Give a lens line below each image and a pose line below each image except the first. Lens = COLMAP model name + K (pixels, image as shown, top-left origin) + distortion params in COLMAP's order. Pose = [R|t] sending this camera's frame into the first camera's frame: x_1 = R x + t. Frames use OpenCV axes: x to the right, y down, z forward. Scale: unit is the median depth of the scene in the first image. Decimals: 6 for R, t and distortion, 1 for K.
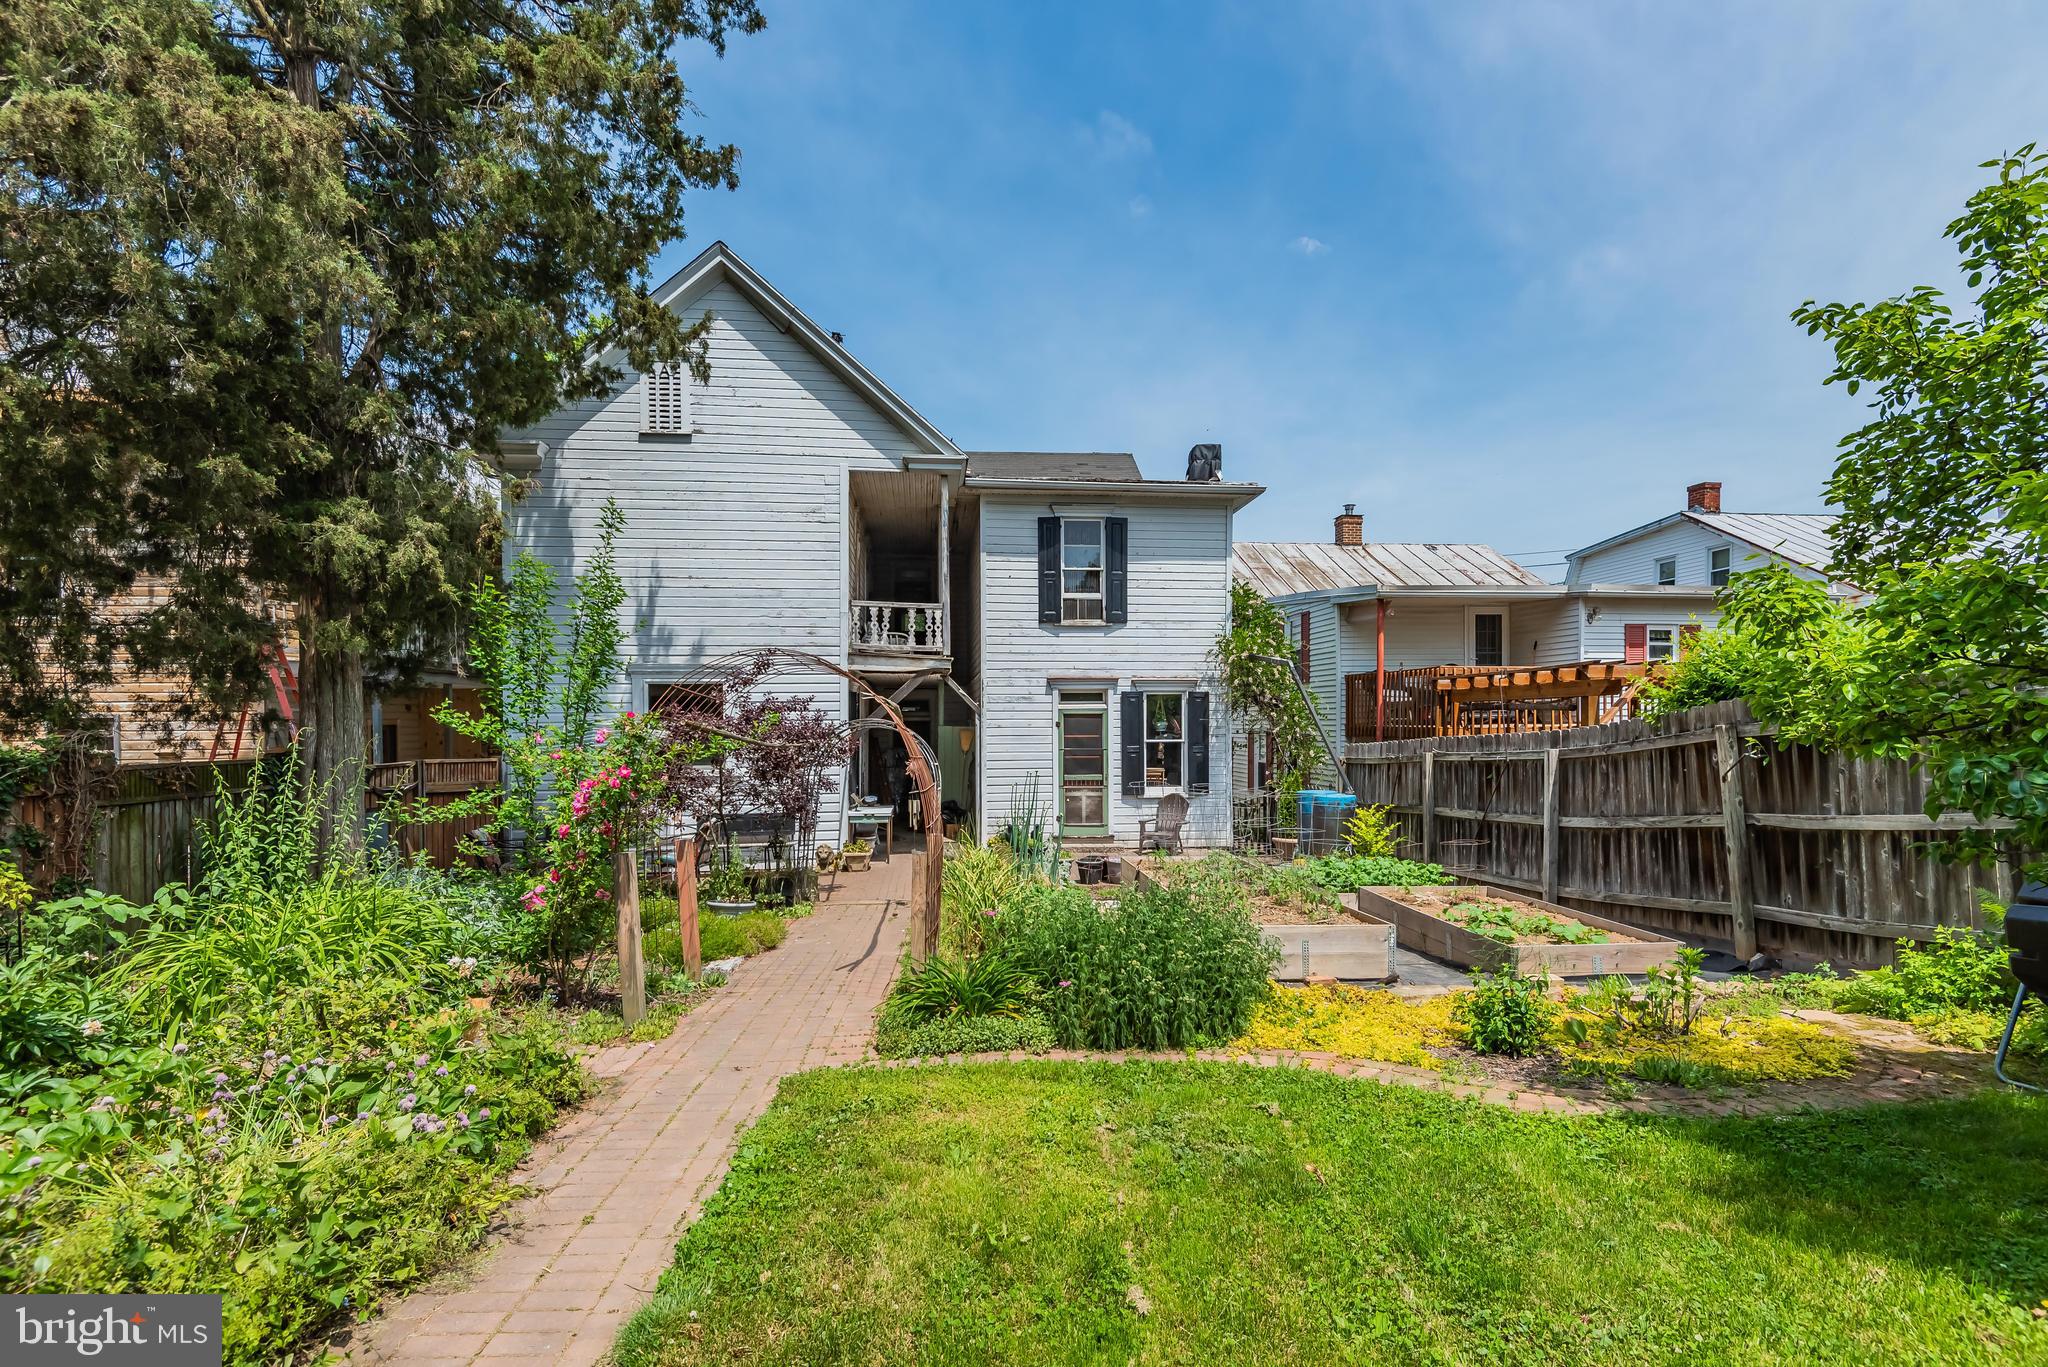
lens RADIAL K [[948.7, 0, 1032.9], [0, 948.7, 683.0], [0, 0, 1]] dist [0.008115, -0.003953]
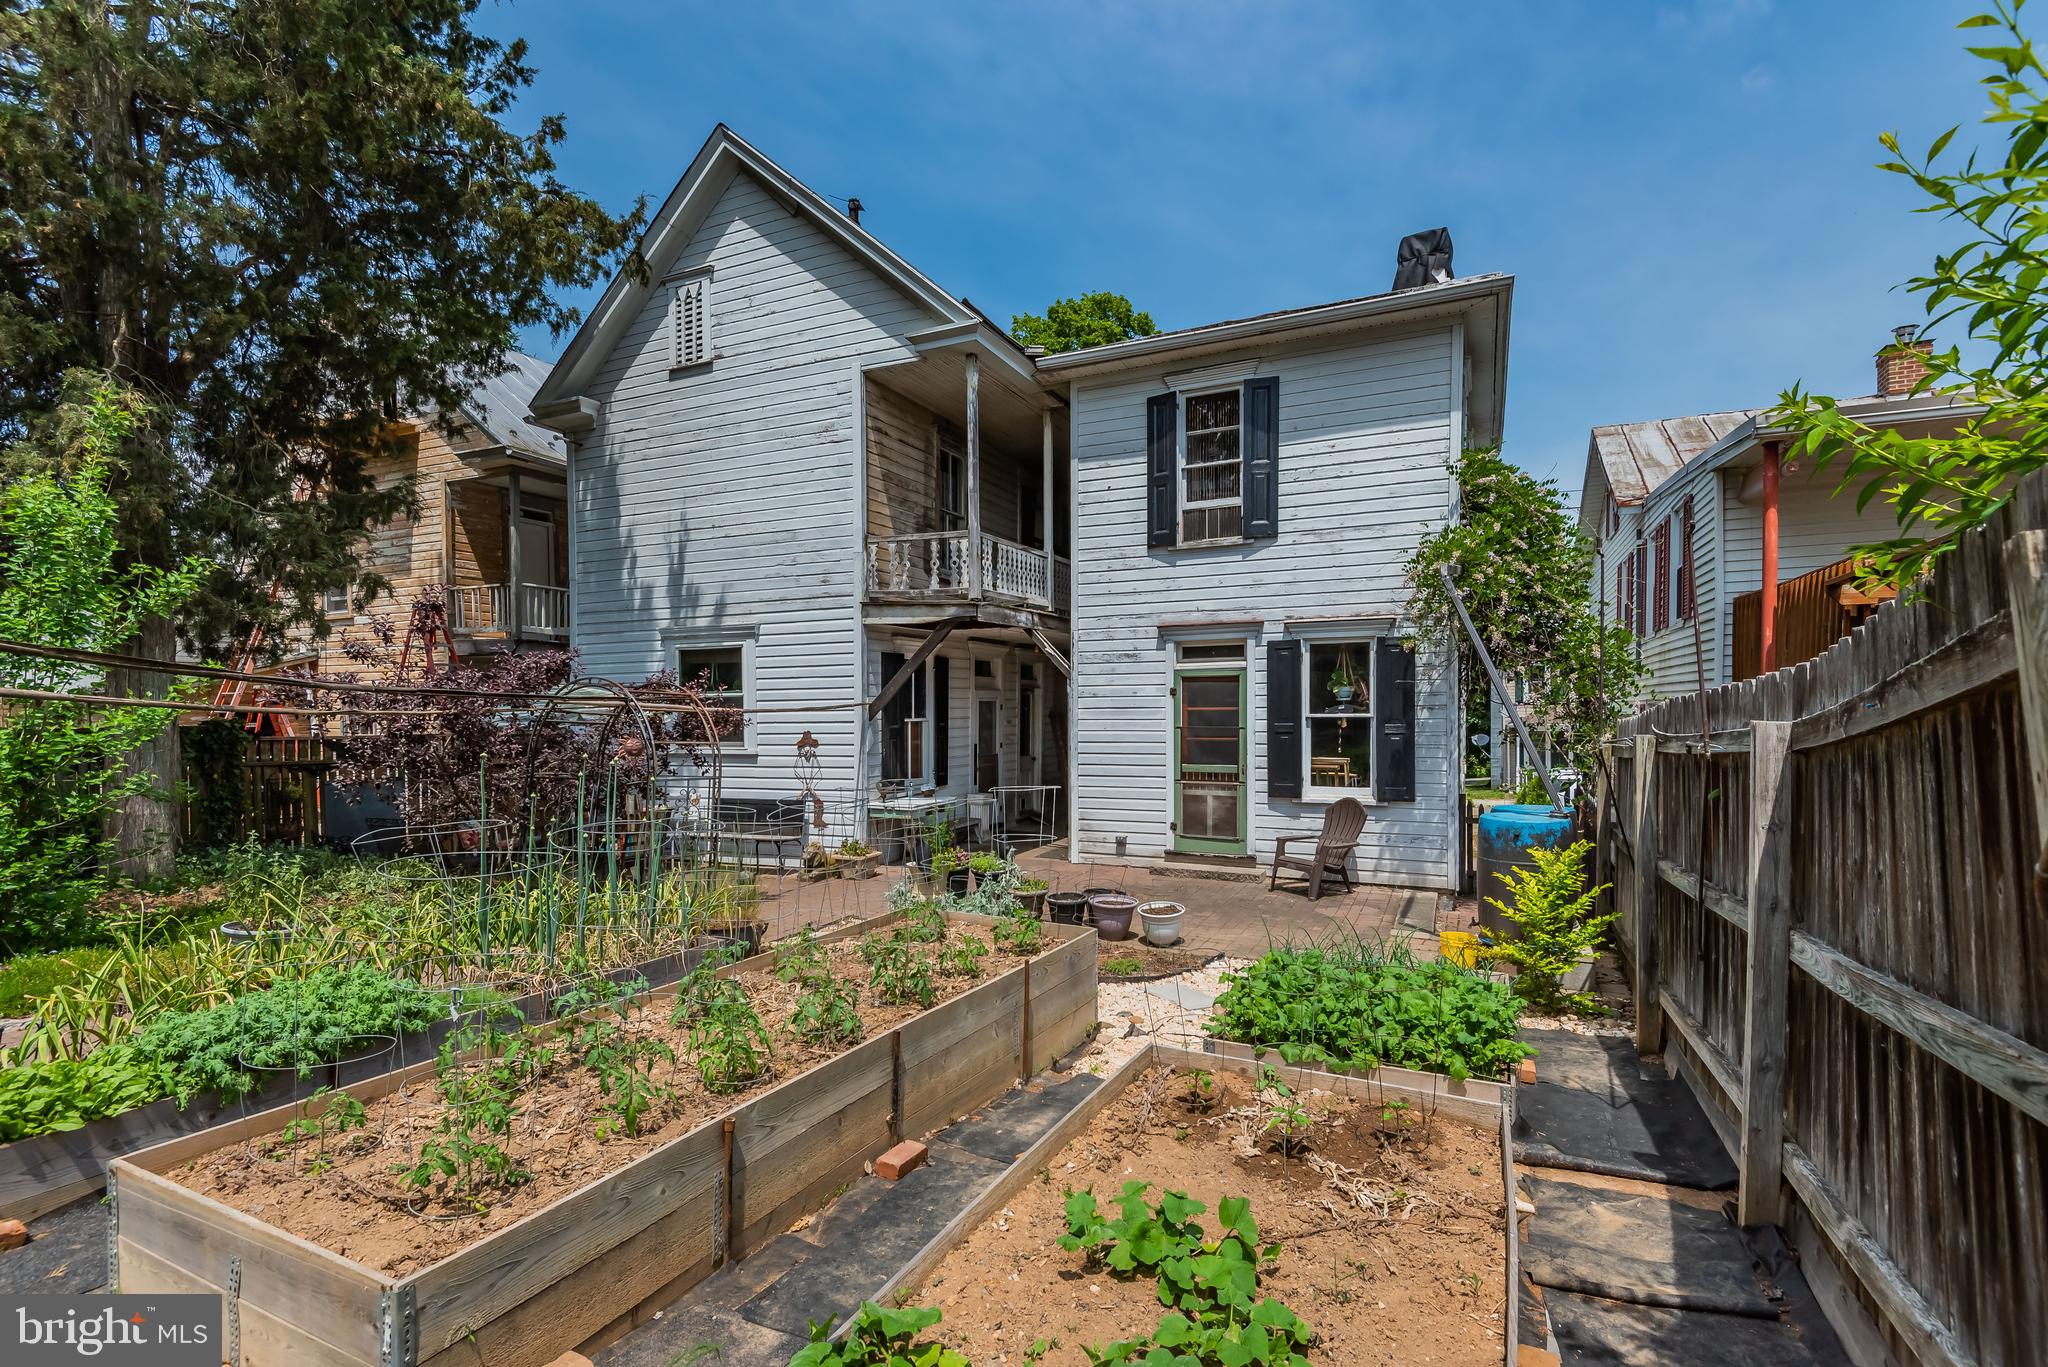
lens RADIAL K [[948.7, 0, 1022.9], [0, 948.7, 702.6], [0, 0, 1]] dist [0.008115, -0.003953]
pose [[0.855272, -0.007004, -0.518132, 0.292387], [0.026016, 0.999228, 0.029437, 0.028149], [0.517526, -0.038656, 0.854794, 0.344725]]
